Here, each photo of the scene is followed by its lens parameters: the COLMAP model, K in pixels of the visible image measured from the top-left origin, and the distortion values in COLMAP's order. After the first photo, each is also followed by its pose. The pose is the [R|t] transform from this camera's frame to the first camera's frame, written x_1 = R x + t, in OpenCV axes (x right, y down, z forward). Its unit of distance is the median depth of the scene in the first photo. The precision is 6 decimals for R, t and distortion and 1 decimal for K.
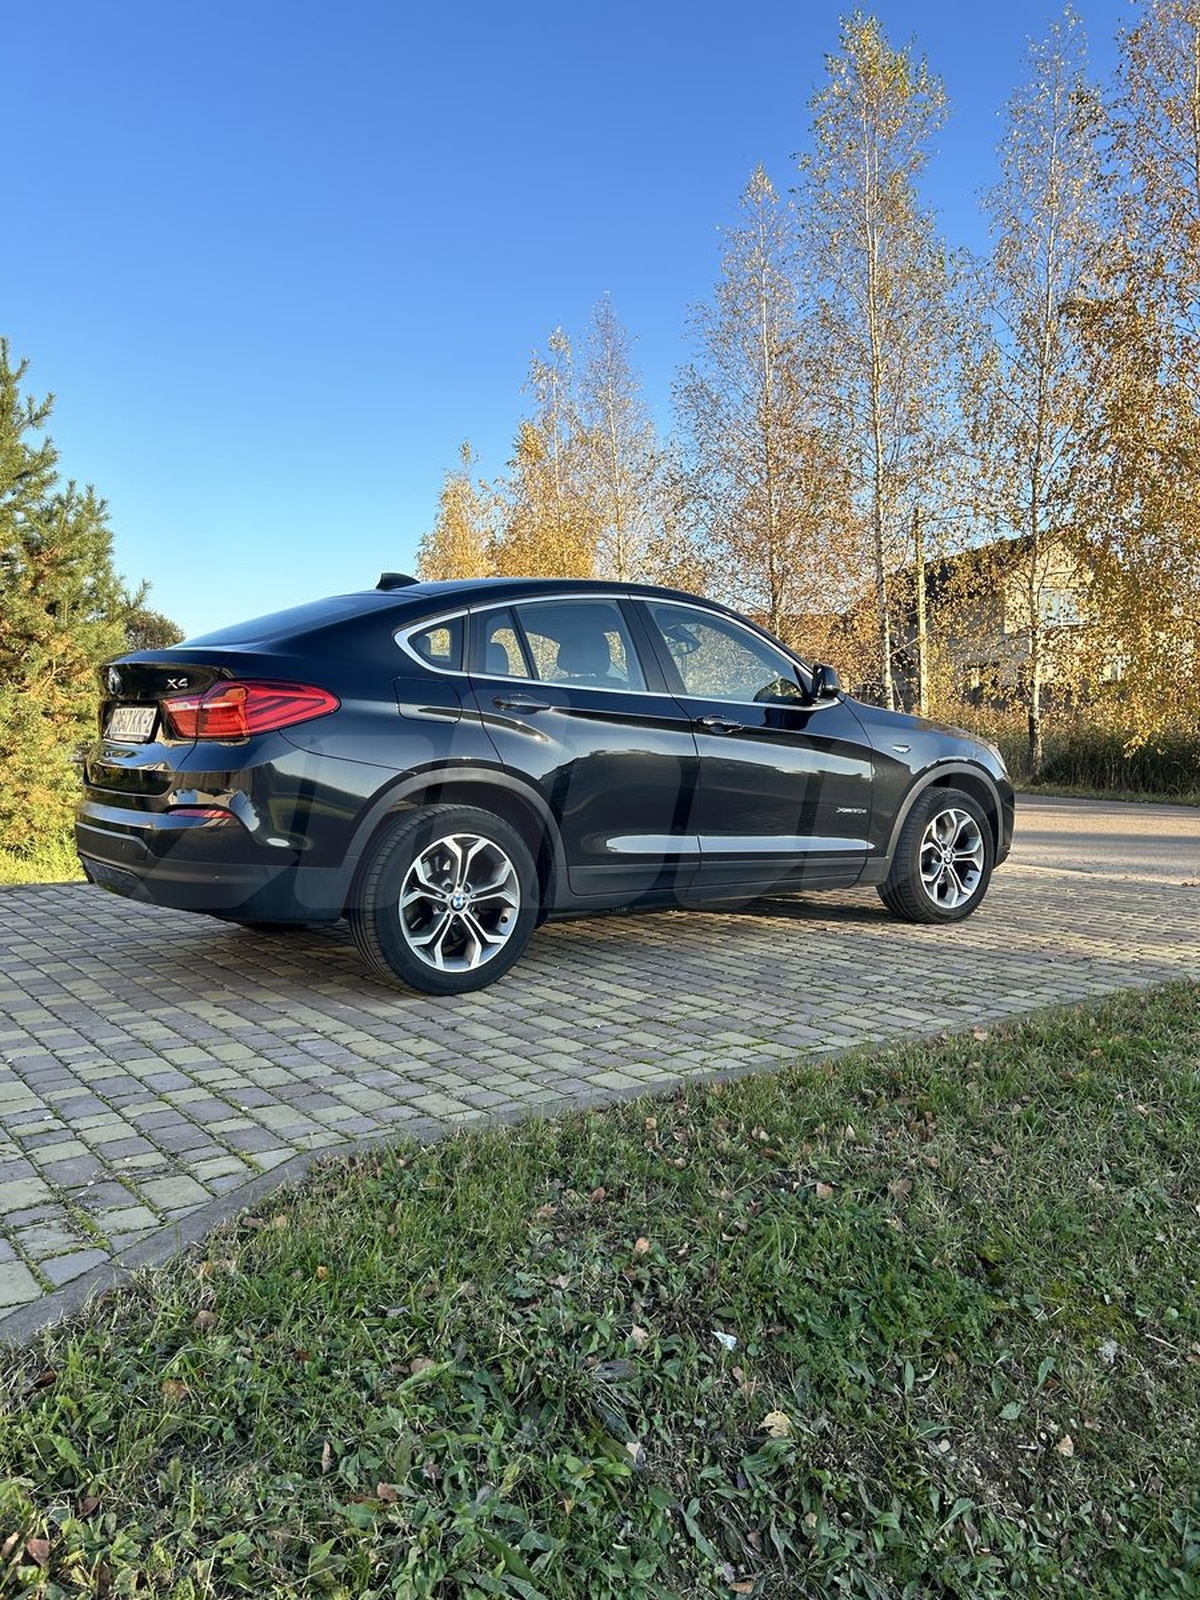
lens RADIAL K [[1195.8, 0, 618.1], [0, 1195.8, 778.2], [0, 0, 1]] dist [0.052162, -0.058551]
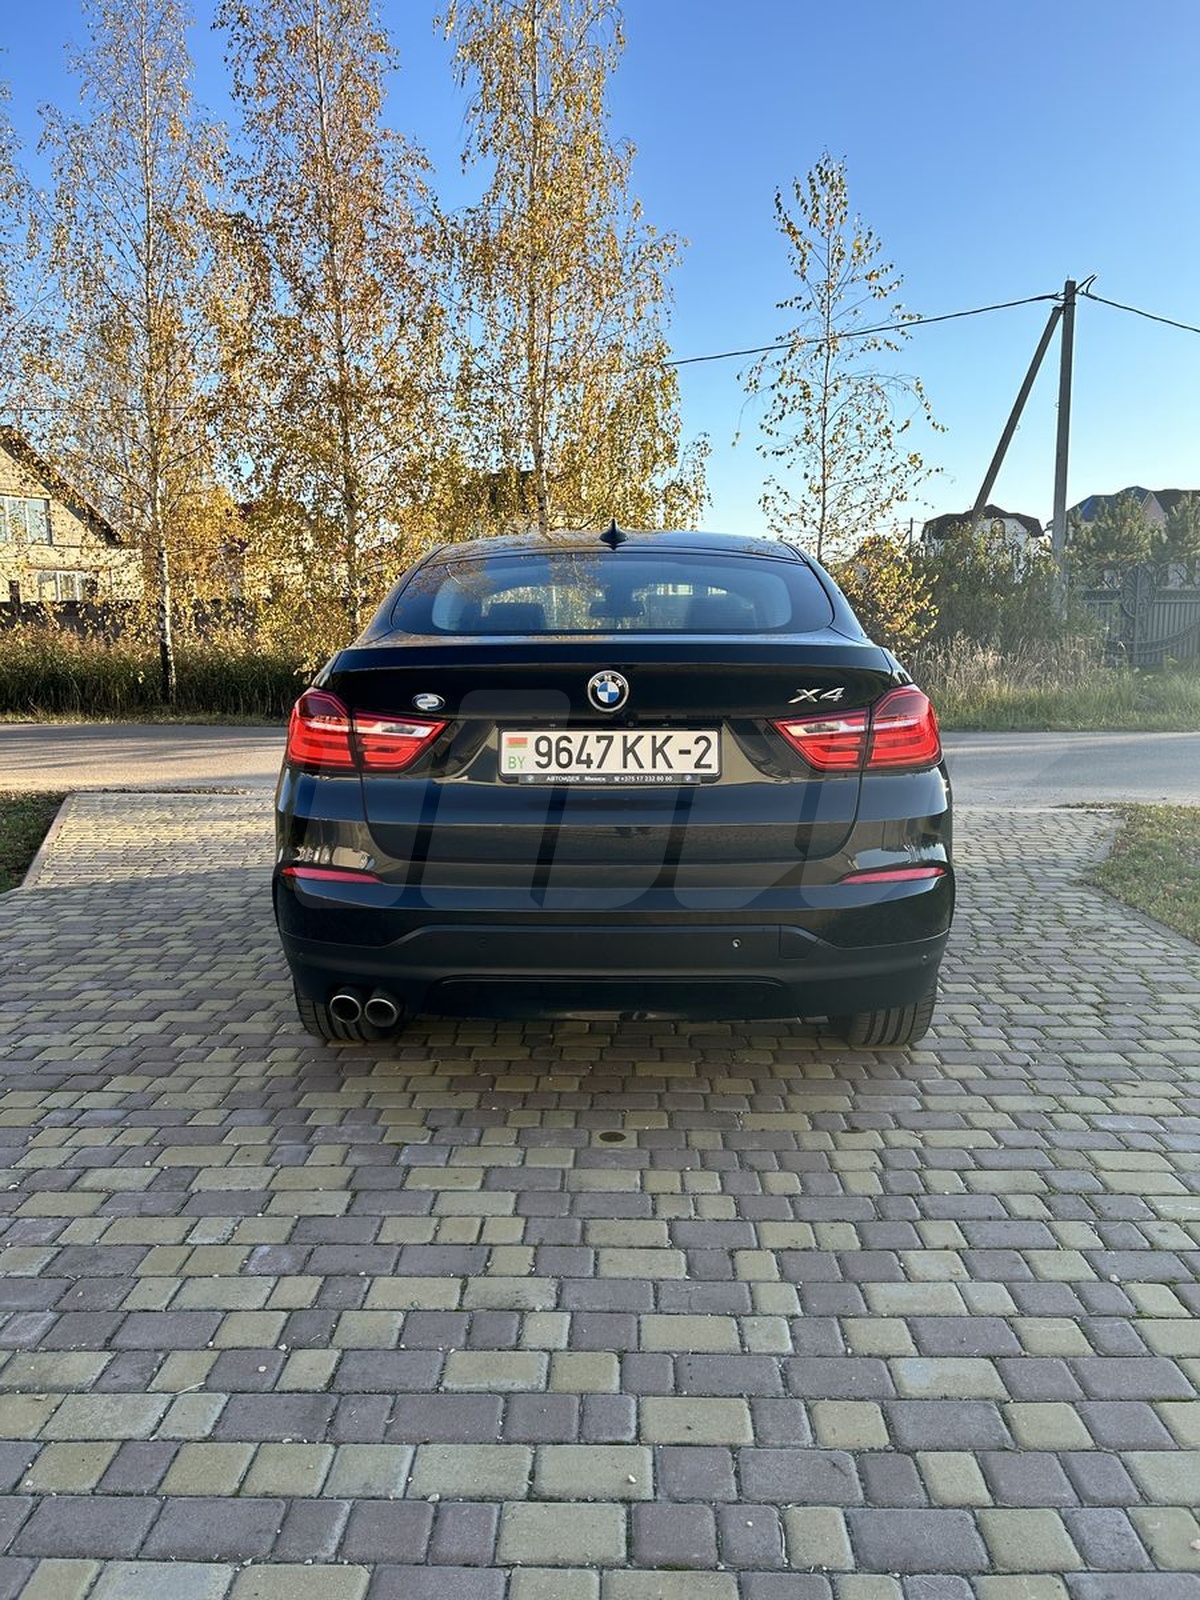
lens RADIAL K [[1195.8, 0, 591.4], [0, 1195.8, 778.8], [0, 0, 1]] dist [0.052162, -0.058551]
pose [[0.636486, -0.104708, 0.764148, -0.894075], [0.048135, 0.994203, 0.096138, -0.094323], [-0.769785, -0.024408, 0.637837, 0.606327]]
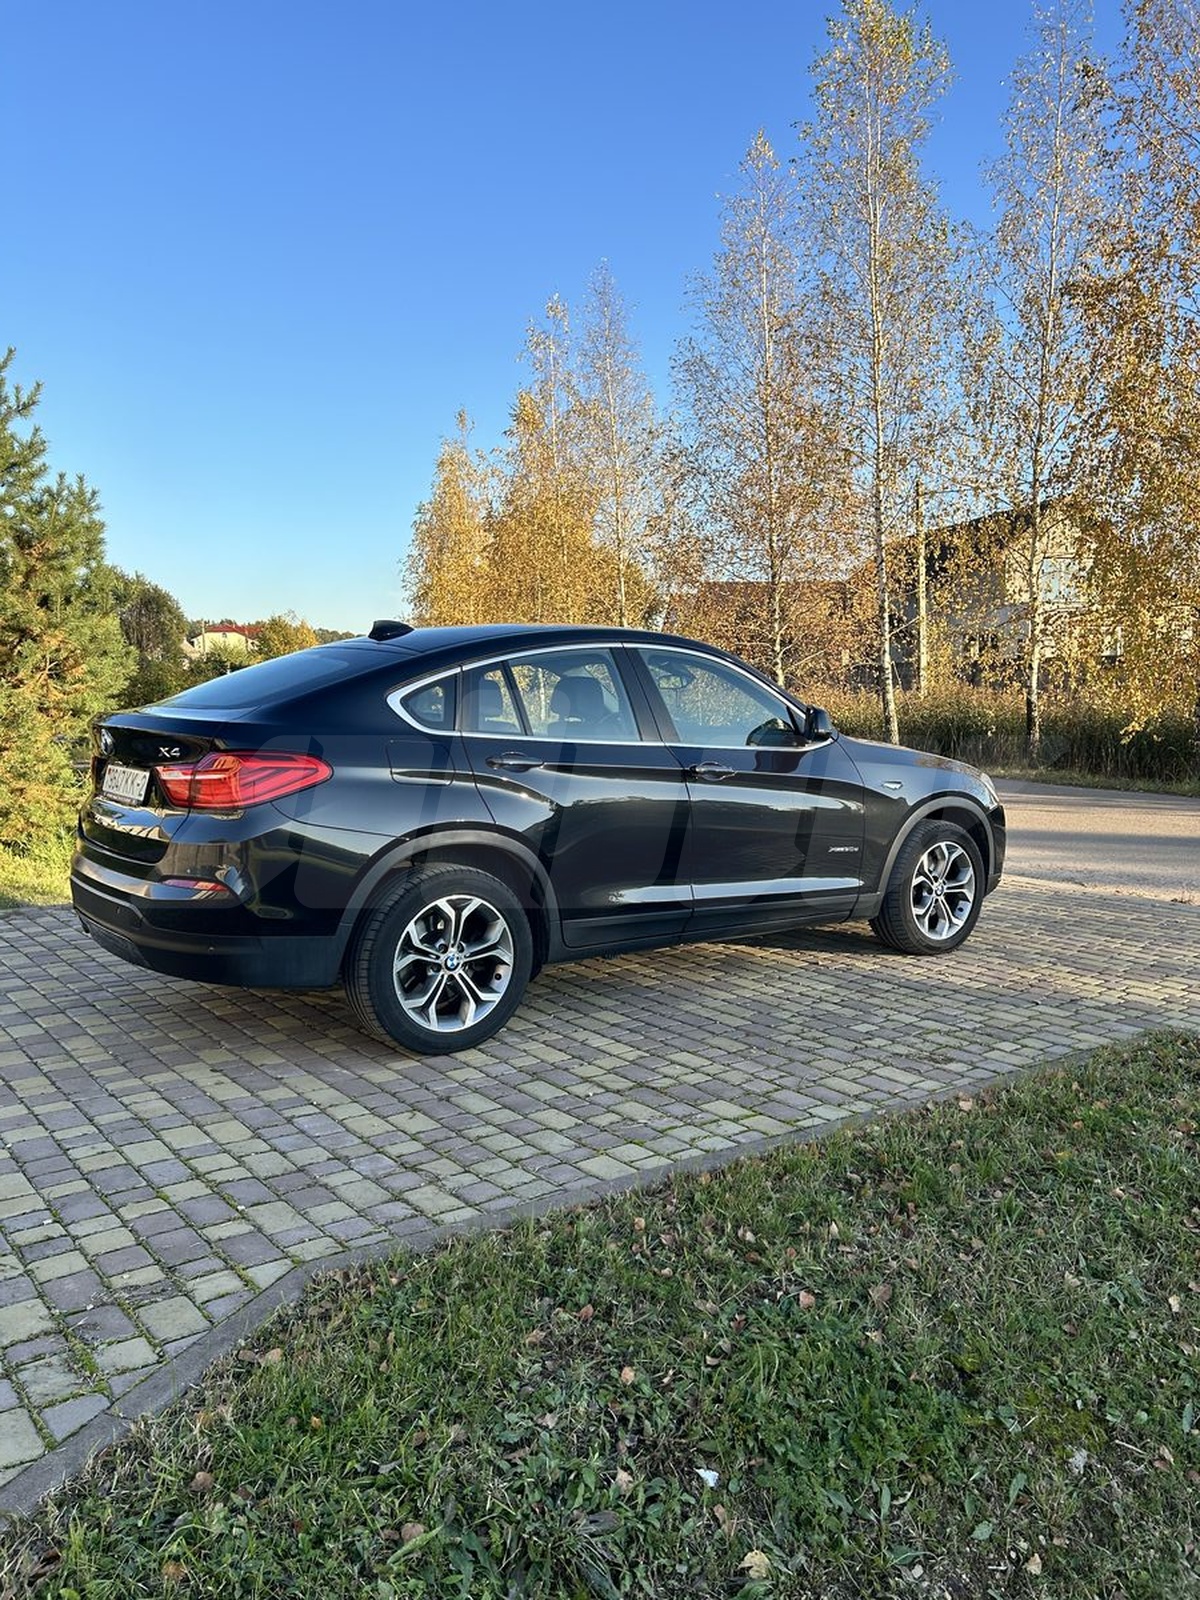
lens RADIAL K [[1195.8, 0, 627.1], [0, 1195.8, 793.3], [0, 0, 1]] dist [0.052162, -0.058551]
pose [[0.999970, -0.002025, 0.007438, 0.006512], [0.001707, 0.999091, 0.042602, -0.079347], [-0.007517, -0.042588, 0.999064, -0.004923]]
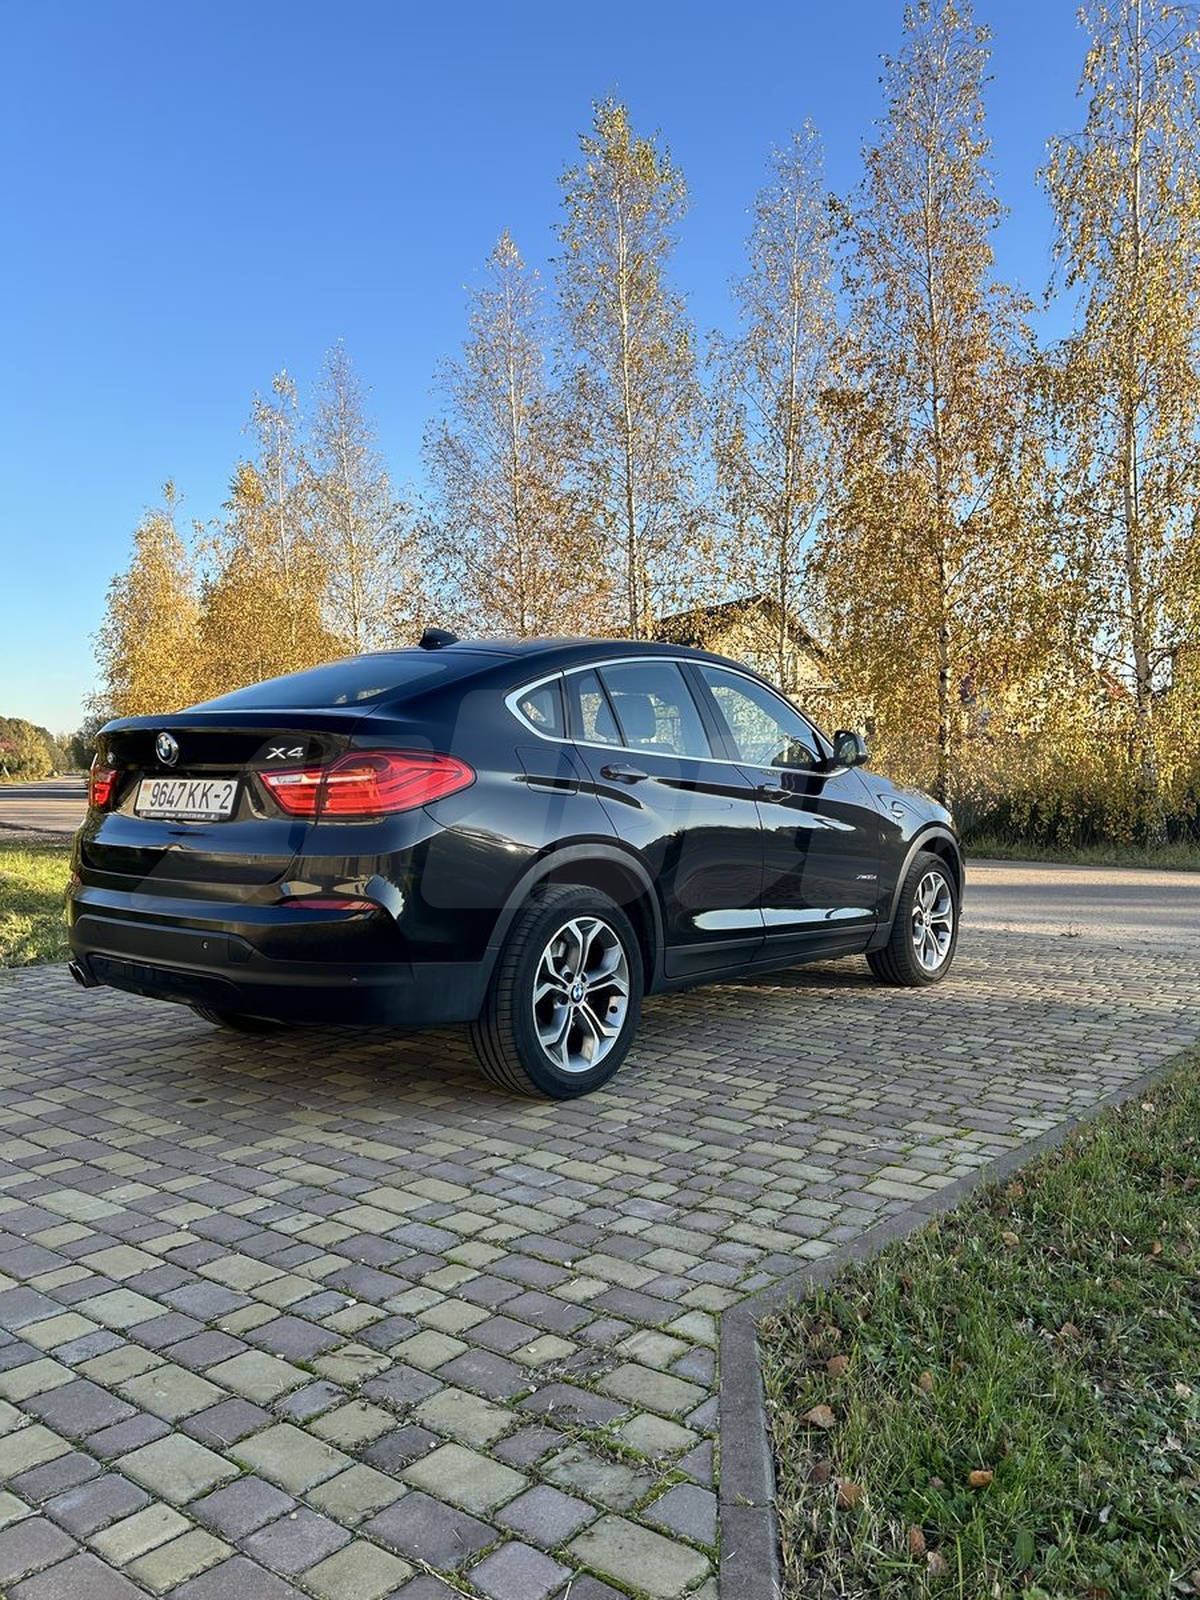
lens RADIAL K [[1195.8, 0, 613.2], [0, 1195.8, 770.9], [0, 0, 1]] dist [0.052162, -0.058551]
pose [[0.967608, -0.000380, 0.252458, -0.326647], [0.012985, 0.998750, -0.048265, -0.019697], [-0.252124, 0.049980, 0.966403, 0.106230]]
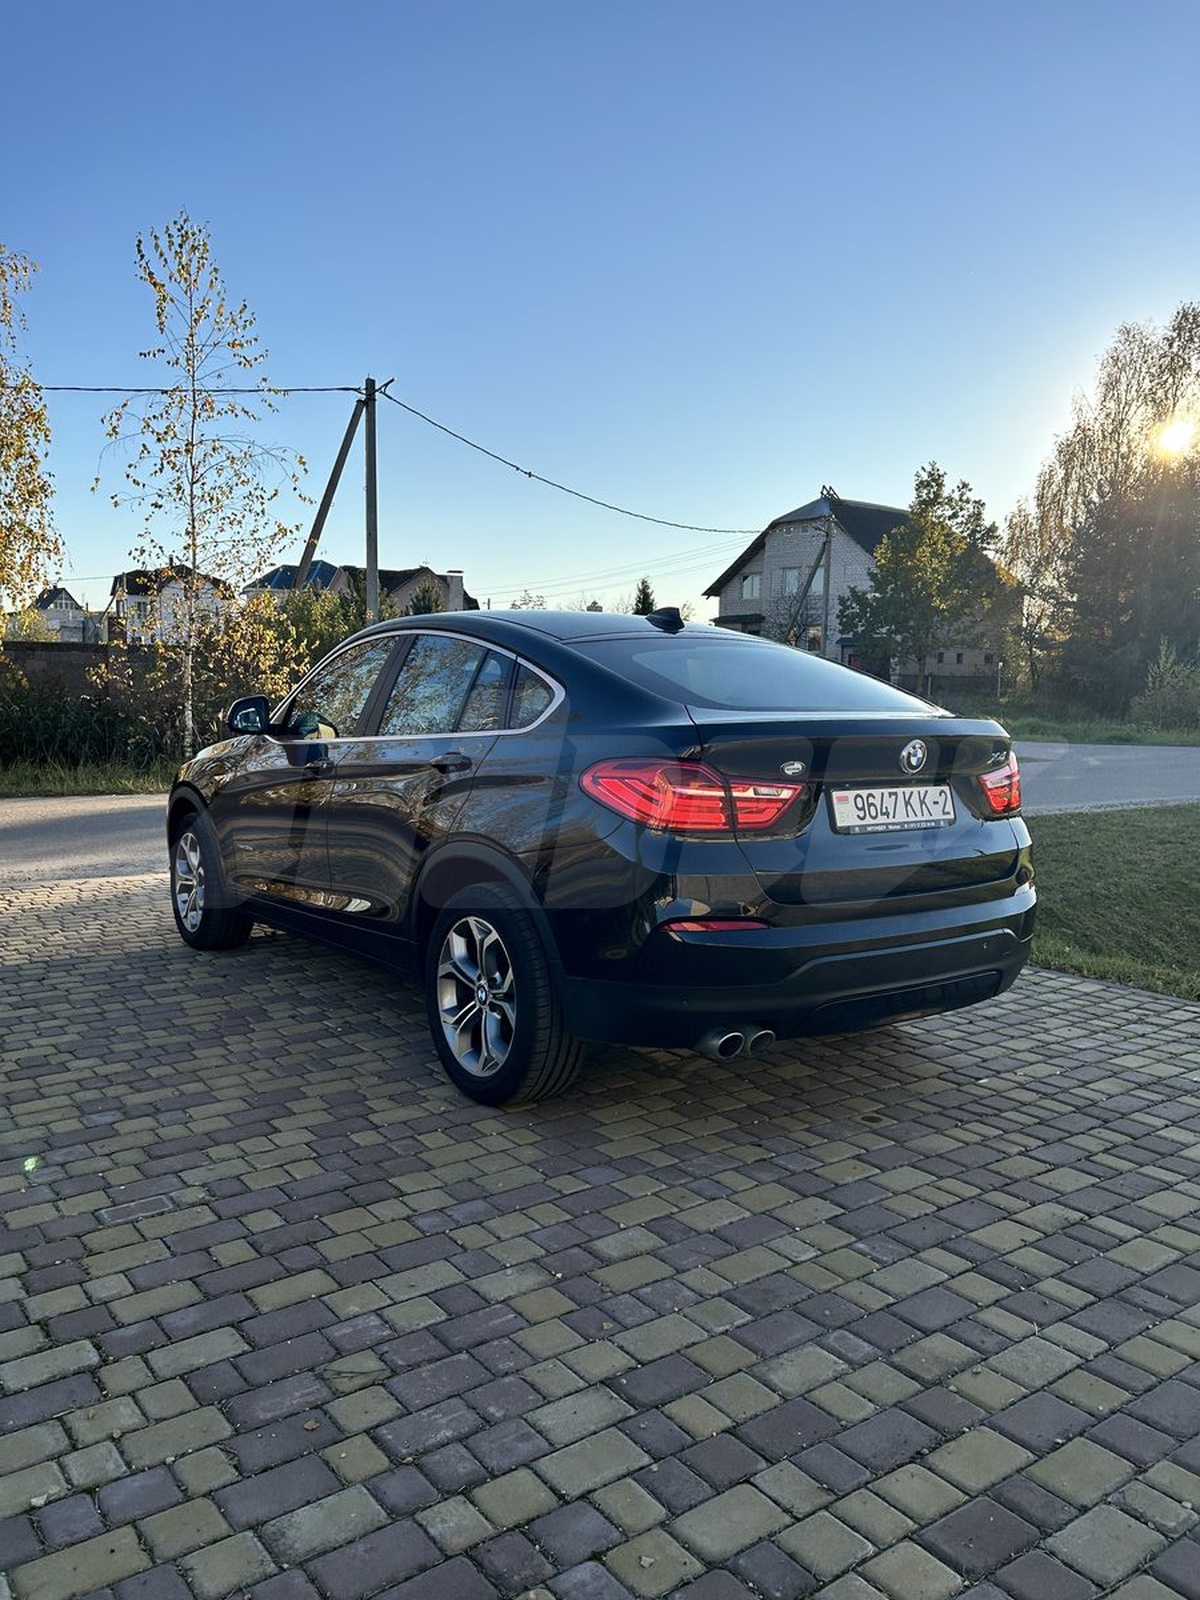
lens RADIAL K [[1195.8, 0, 591.1], [0, 1195.8, 793.8], [0, 0, 1]] dist [0.052162, -0.058551]
pose [[0.038387, -0.089452, 0.995251, -1.201894], [0.034734, 0.995503, 0.088135, -0.131618], [-0.998659, 0.031186, 0.041321, 1.169479]]
